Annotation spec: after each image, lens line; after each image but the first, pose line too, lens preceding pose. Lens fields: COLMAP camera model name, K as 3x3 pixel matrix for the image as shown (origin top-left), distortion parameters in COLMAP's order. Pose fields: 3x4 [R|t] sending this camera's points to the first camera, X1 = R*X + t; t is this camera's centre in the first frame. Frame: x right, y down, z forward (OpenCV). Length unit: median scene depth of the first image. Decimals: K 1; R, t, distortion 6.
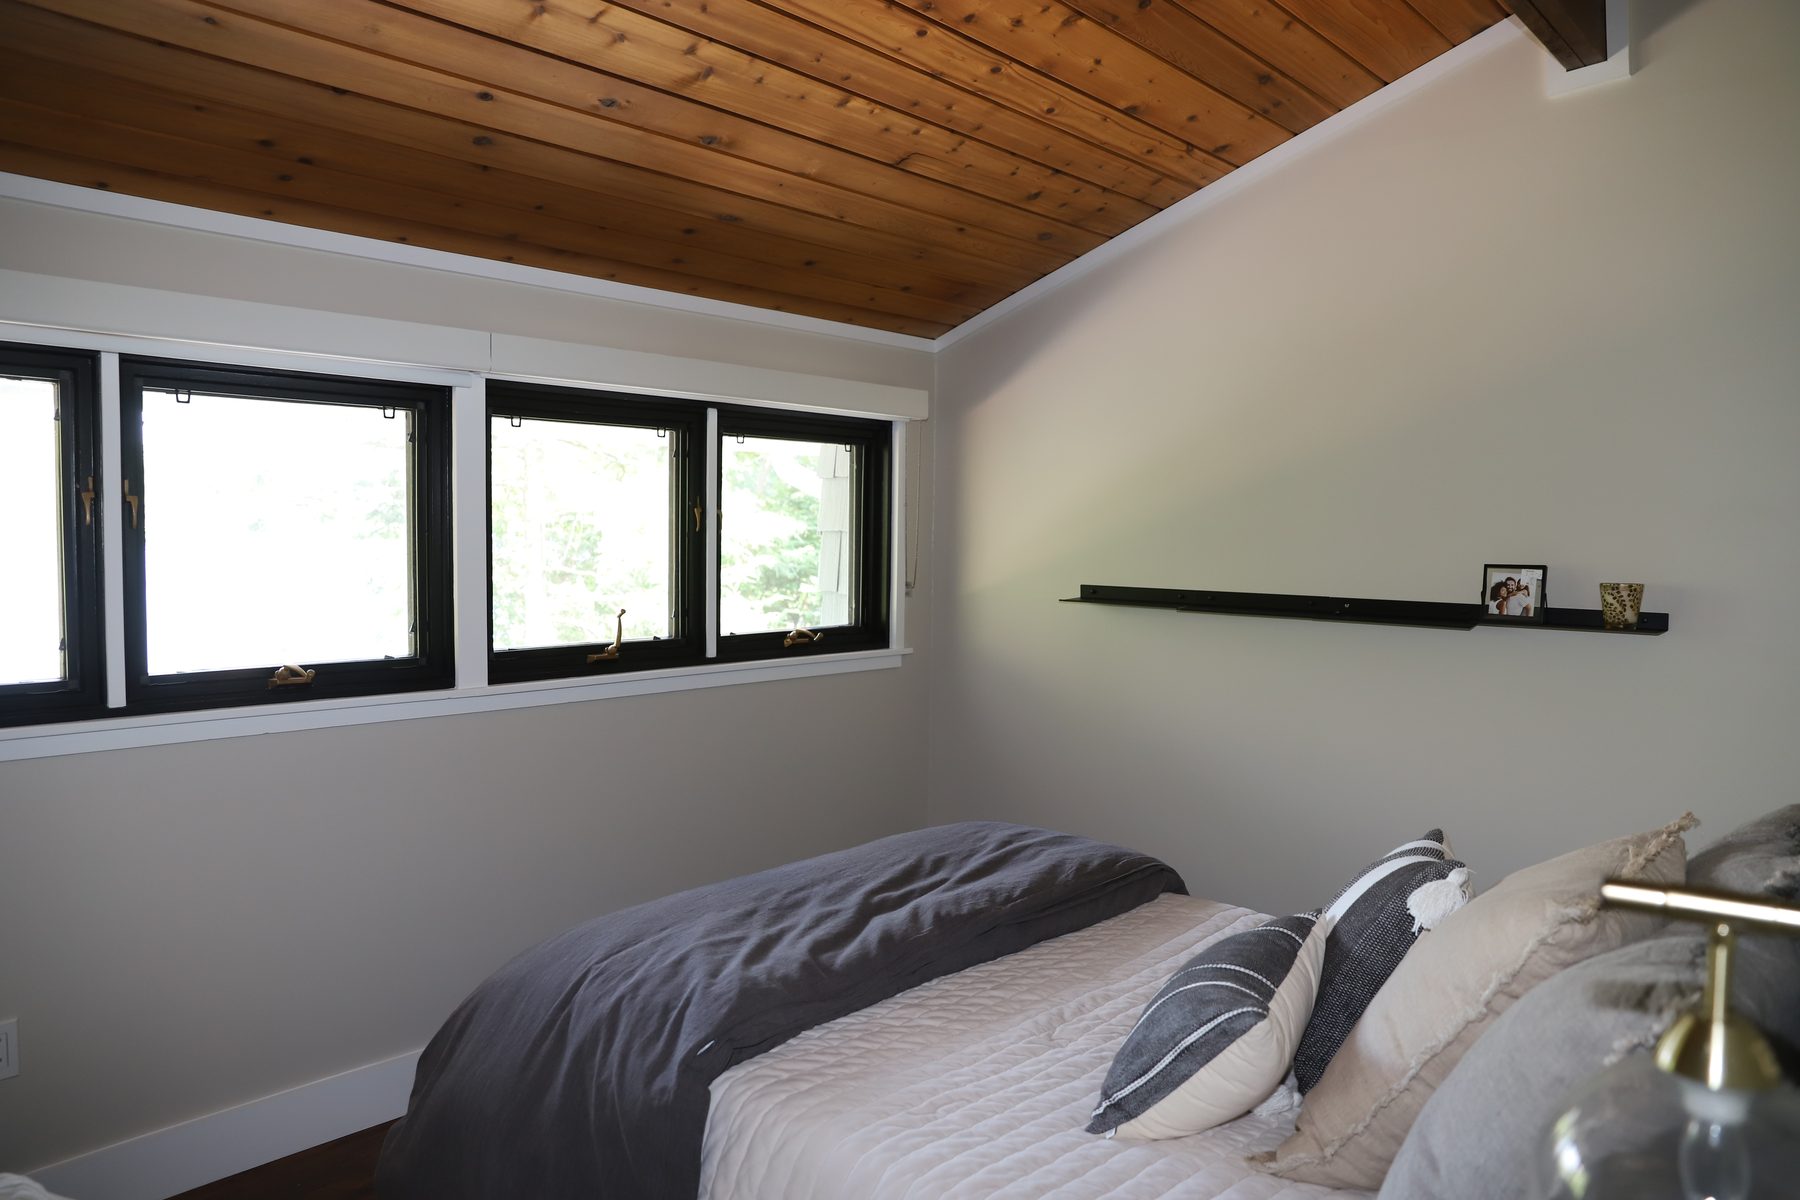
lens RADIAL K [[1238.2, 0, 900.0], [0, 1238.2, 600.0], [0, 0, 1]] dist [-0.110899, 0.088564]
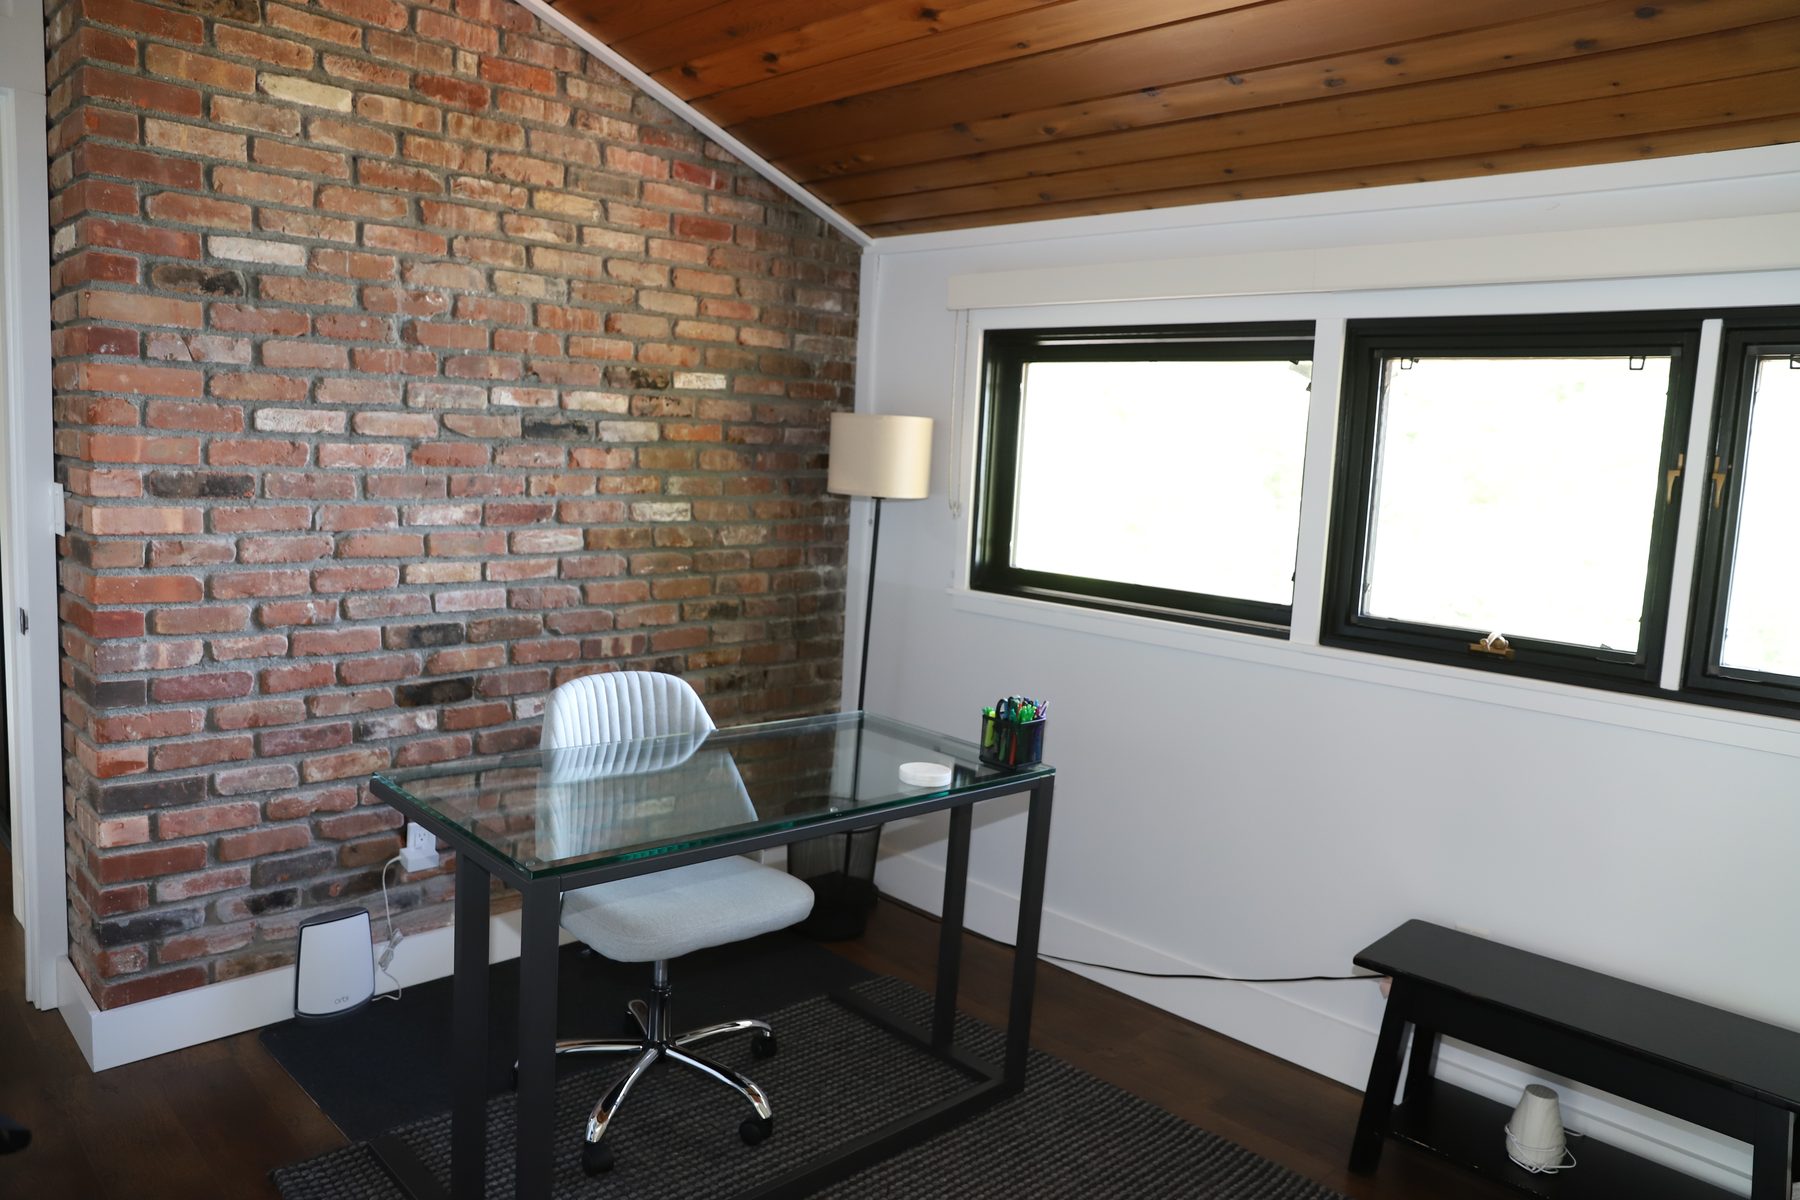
lens RADIAL K [[1238.2, 0, 900.0], [0, 1238.2, 600.0], [0, 0, 1]] dist [-0.110899, 0.088564]
pose [[-0.052831, 0.101656, -0.993416, 0.353875], [-0.114030, 0.987684, 0.107133, -0.016290], [0.992072, 0.118939, -0.040588, 0.420852]]
